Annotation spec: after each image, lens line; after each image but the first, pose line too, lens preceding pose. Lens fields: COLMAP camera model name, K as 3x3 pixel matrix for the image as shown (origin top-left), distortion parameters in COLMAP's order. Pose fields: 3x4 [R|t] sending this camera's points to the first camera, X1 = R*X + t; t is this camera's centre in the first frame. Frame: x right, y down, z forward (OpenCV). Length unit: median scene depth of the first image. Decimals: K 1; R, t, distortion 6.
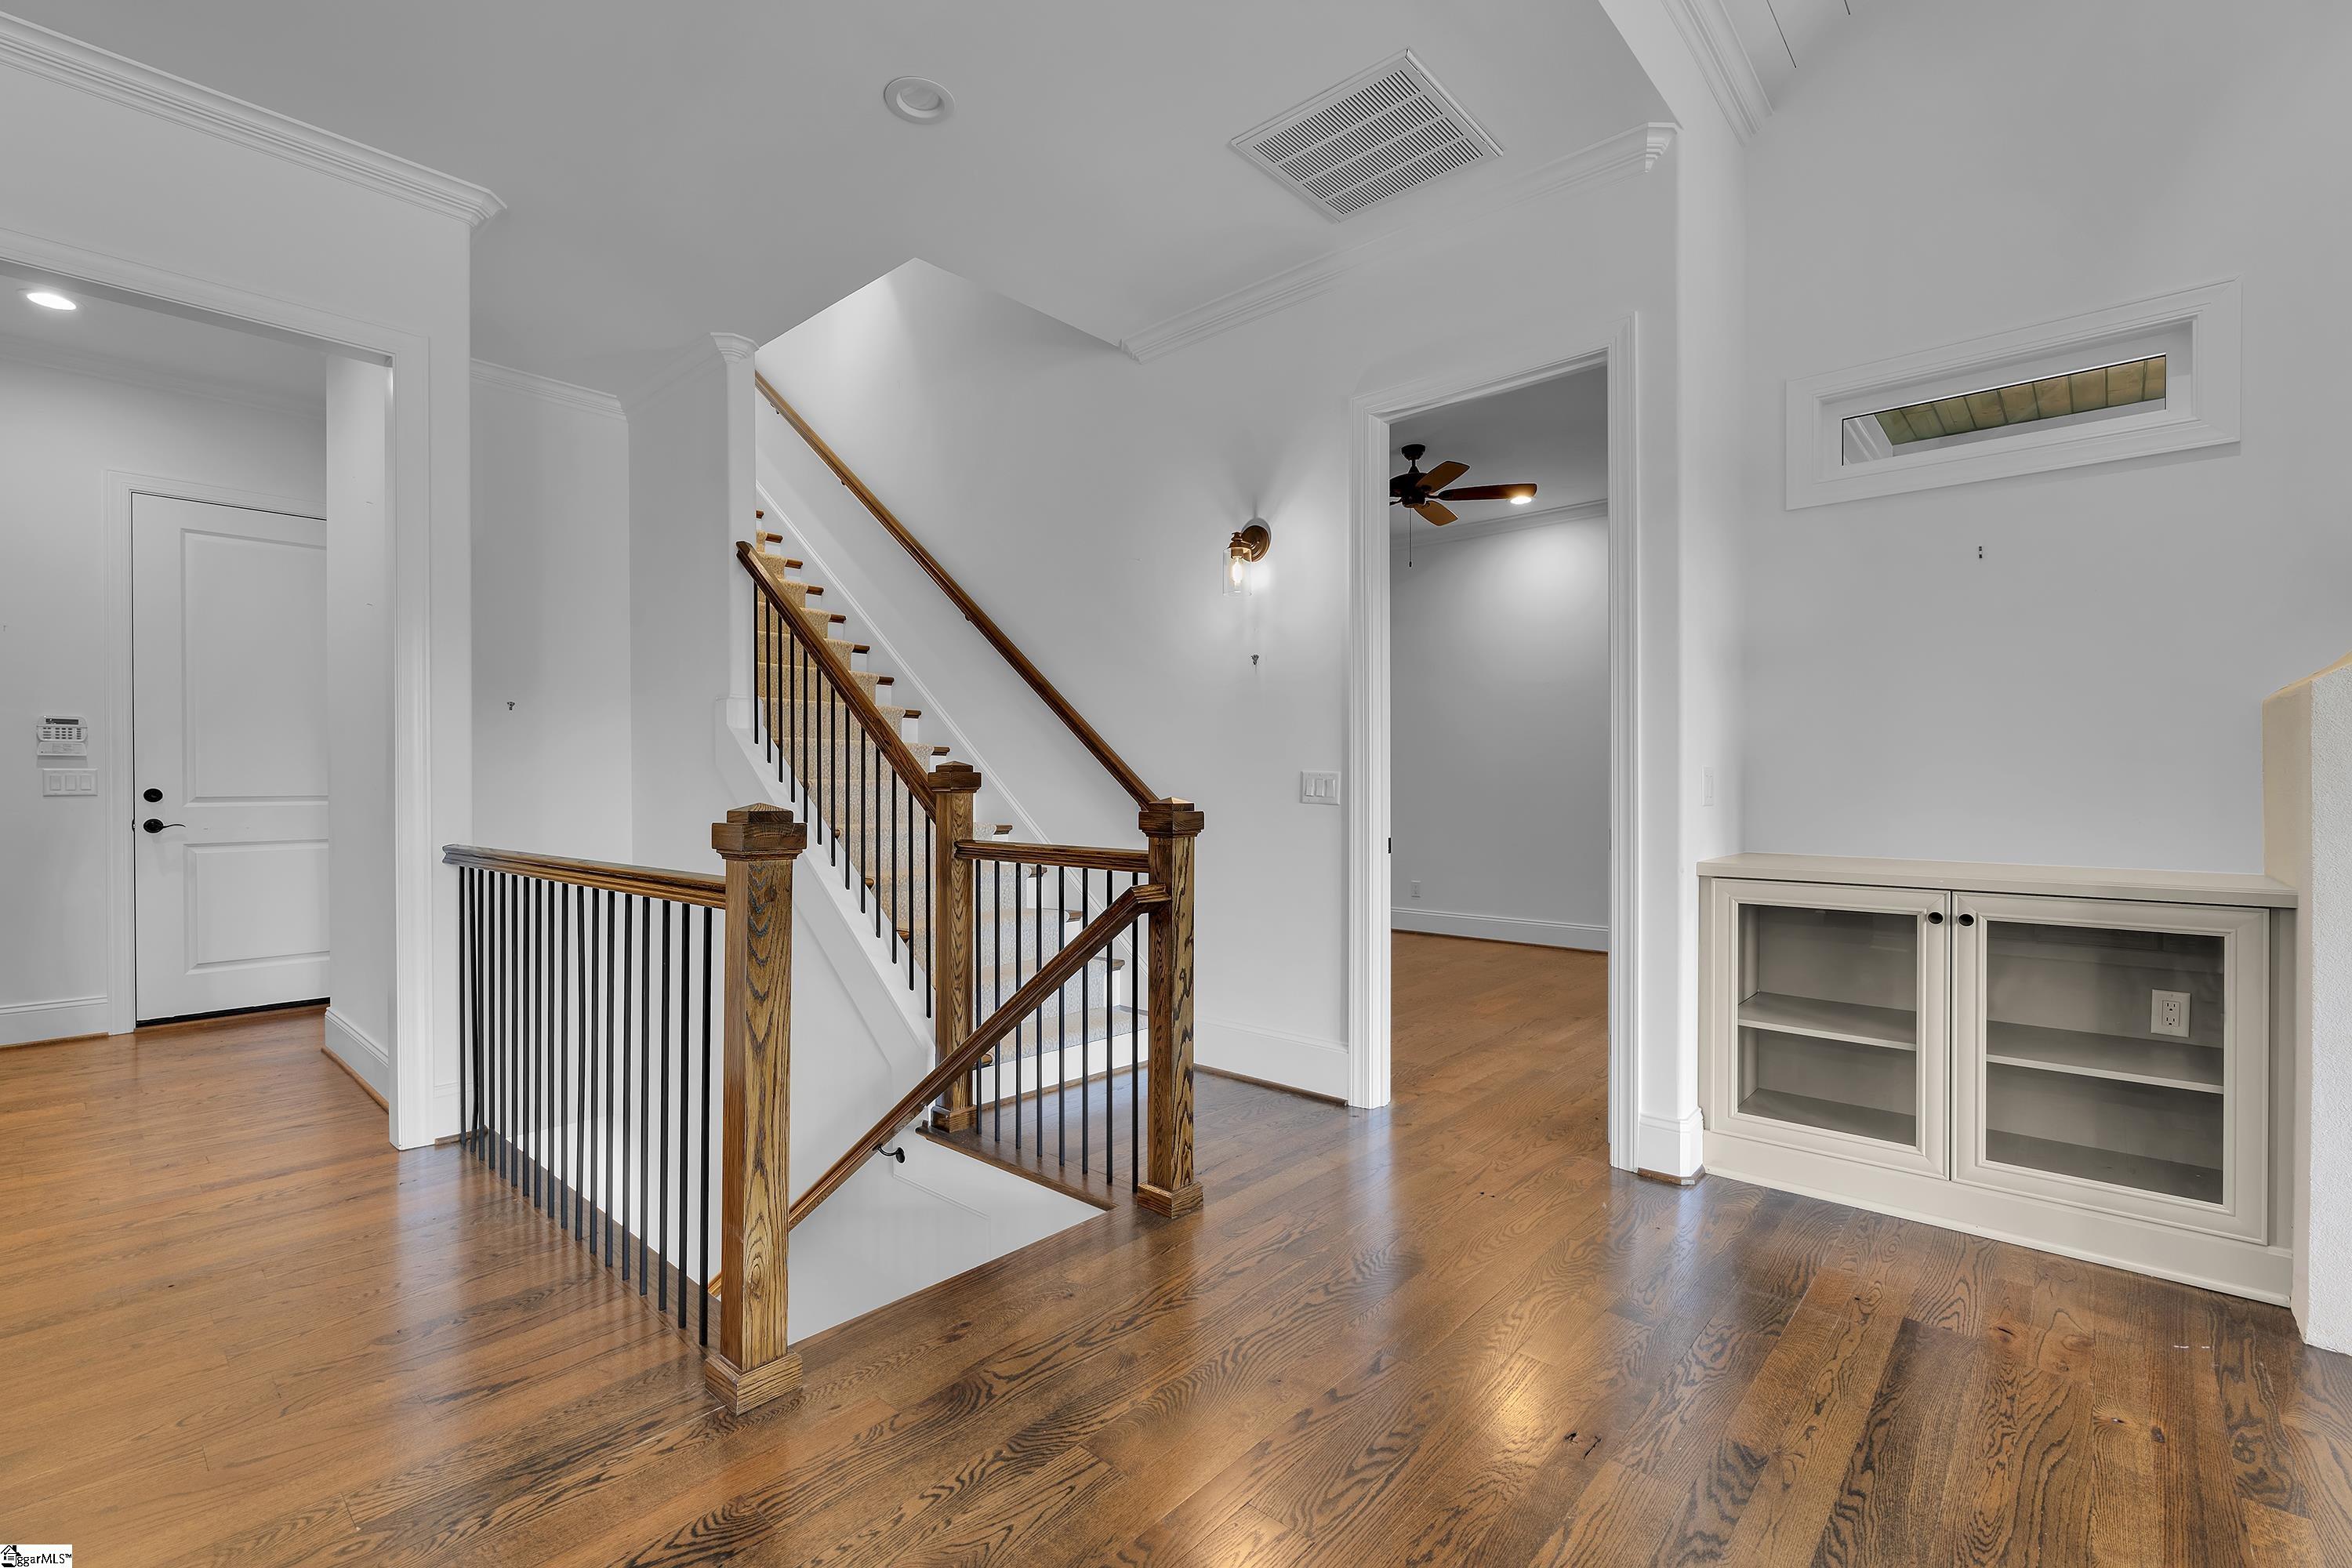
lens RADIAL K [[1006.5, 0, 1178.4], [0, 1006.5, 797.7], [0, 0, 1]] dist [-0.000992, -0.000031]
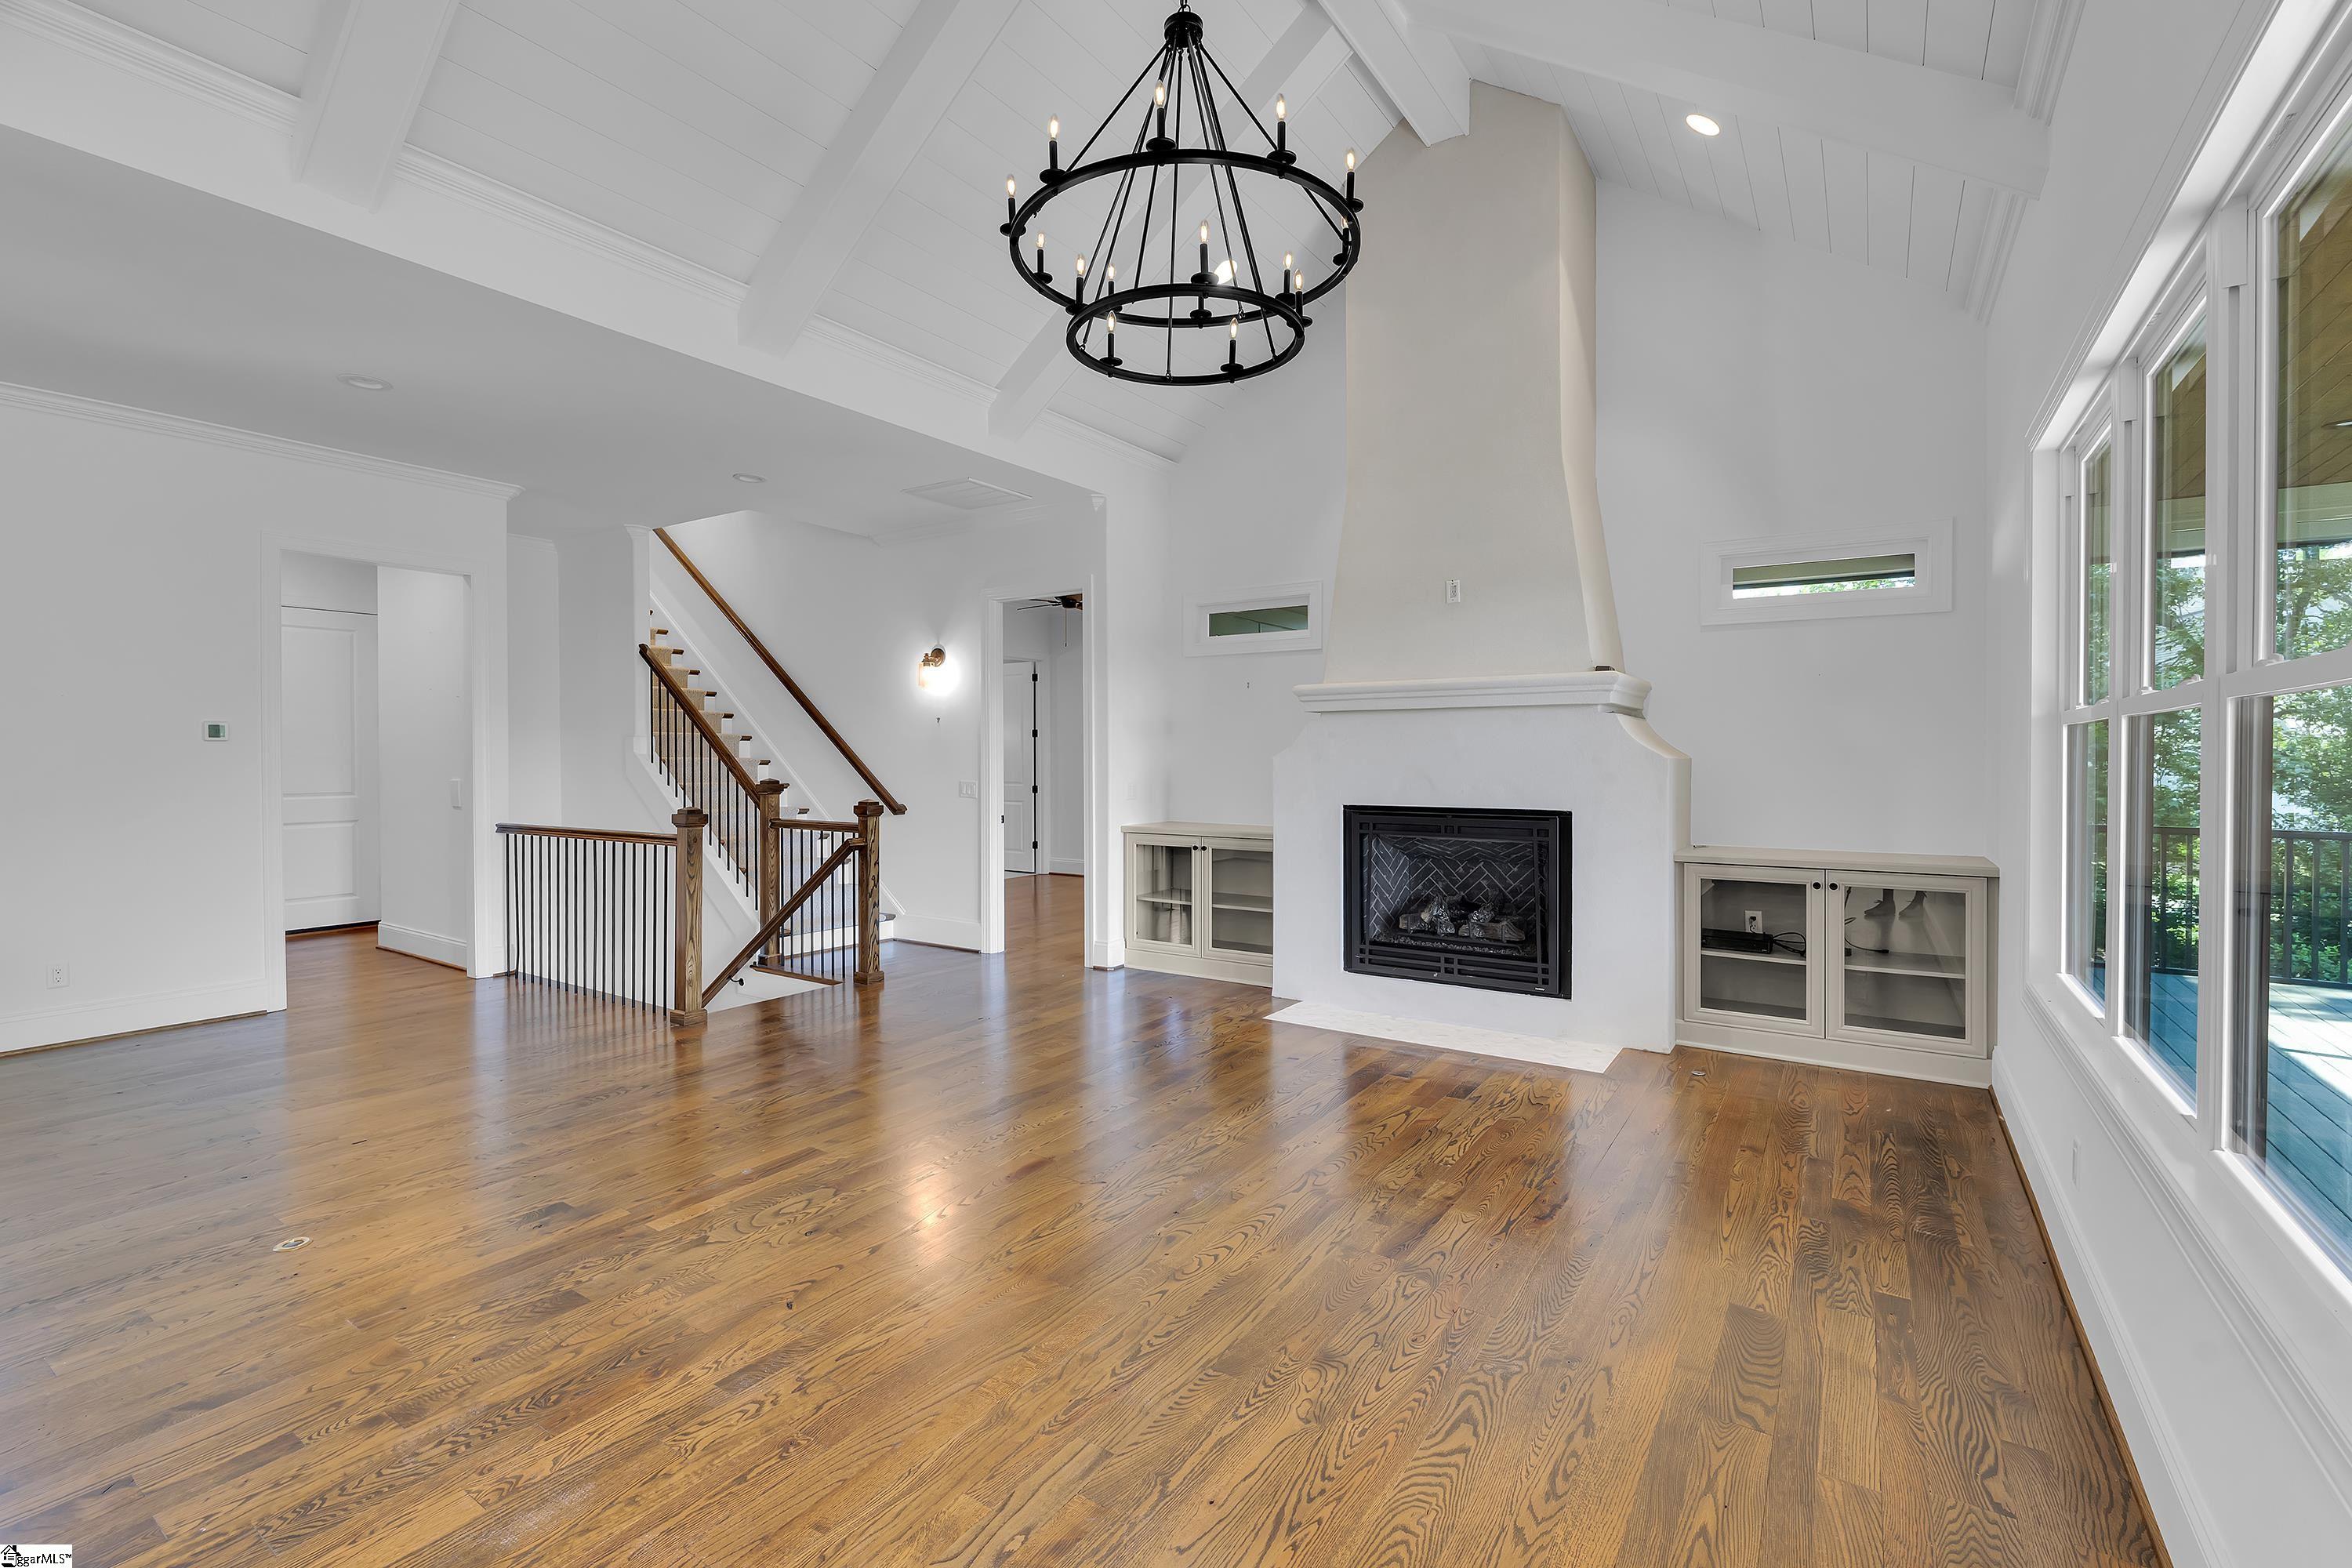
lens RADIAL K [[1065.2, 0, 1173.3], [0, 1065.2, 771.7], [0, 0, 1]] dist [-0.001322, -0.000130]
pose [[0.992080, -0.002464, 0.125587, 0.317637], [0.001904, 0.999988, 0.004581, -0.061039], [-0.125597, -0.004306, 0.992072, -1.238299]]
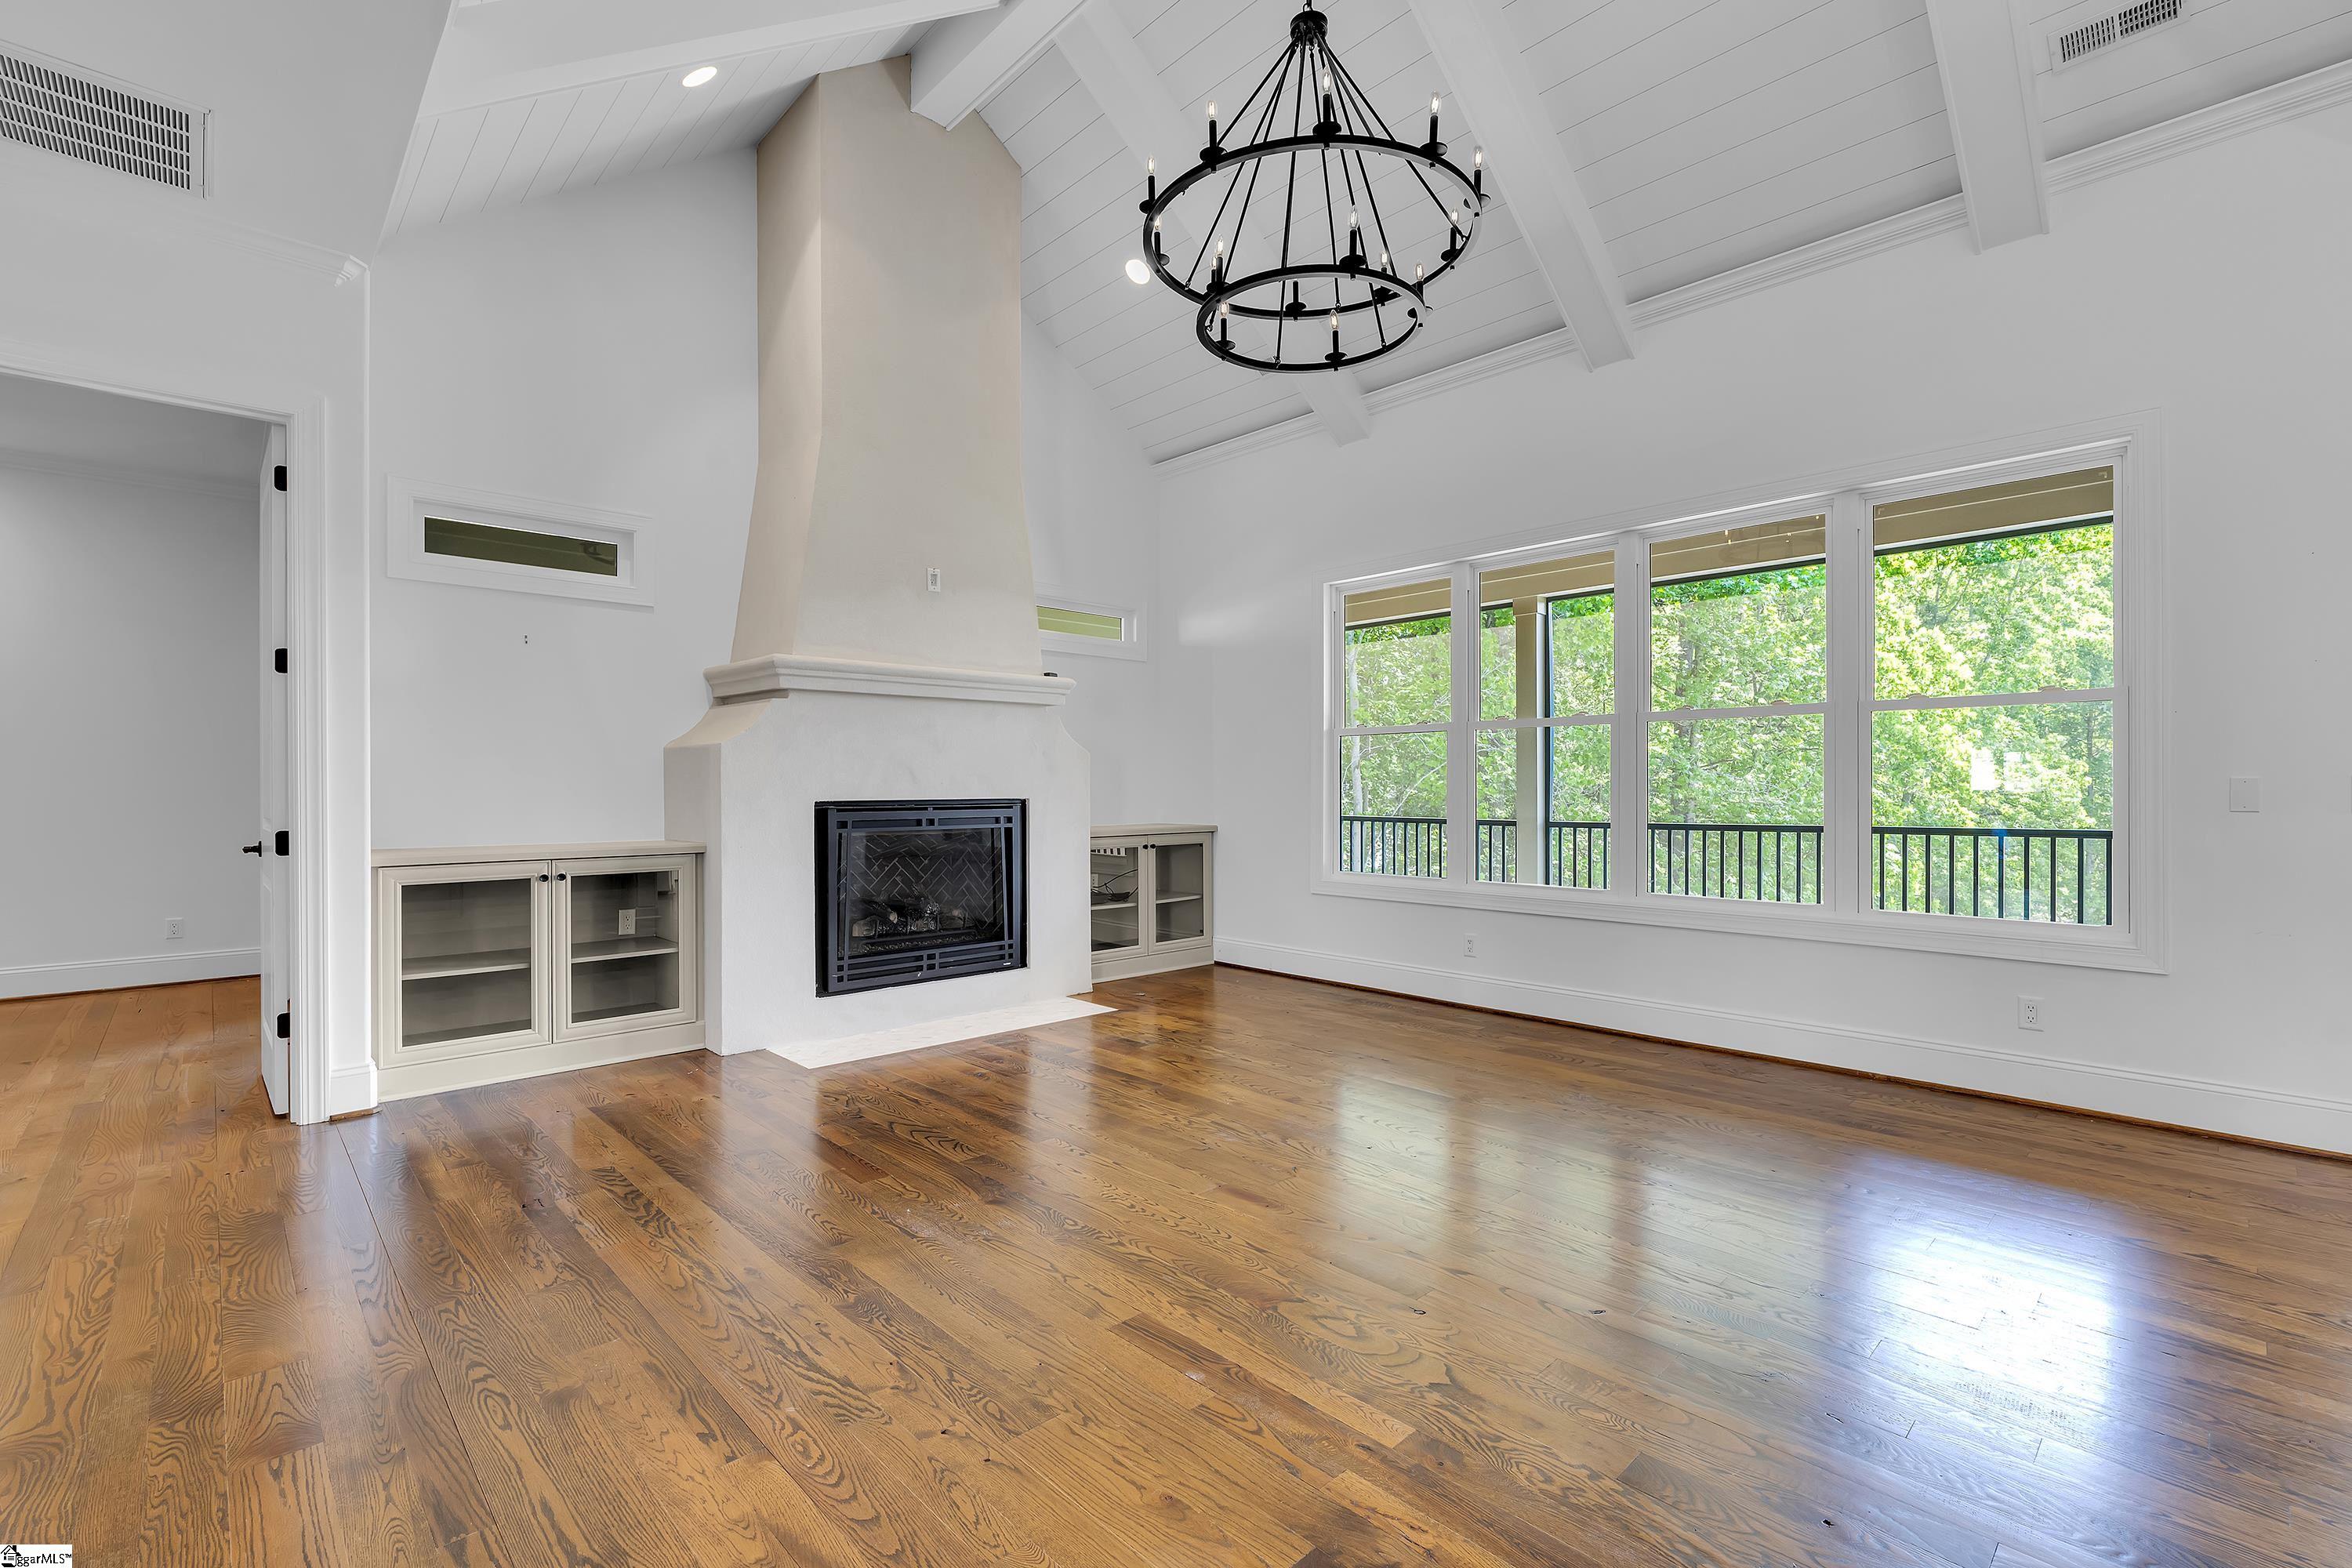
lens RADIAL K [[1050.6, 0, 1222.8], [0, 1050.6, 778.3], [0, 0, 1]] dist [-0.003889, -0.000449]
pose [[0.051719, 0.002484, 0.998659, -0.675665], [0.007162, 0.999970, -0.002858, -0.019153], [-0.998636, 0.007301, 0.051699, -0.113065]]
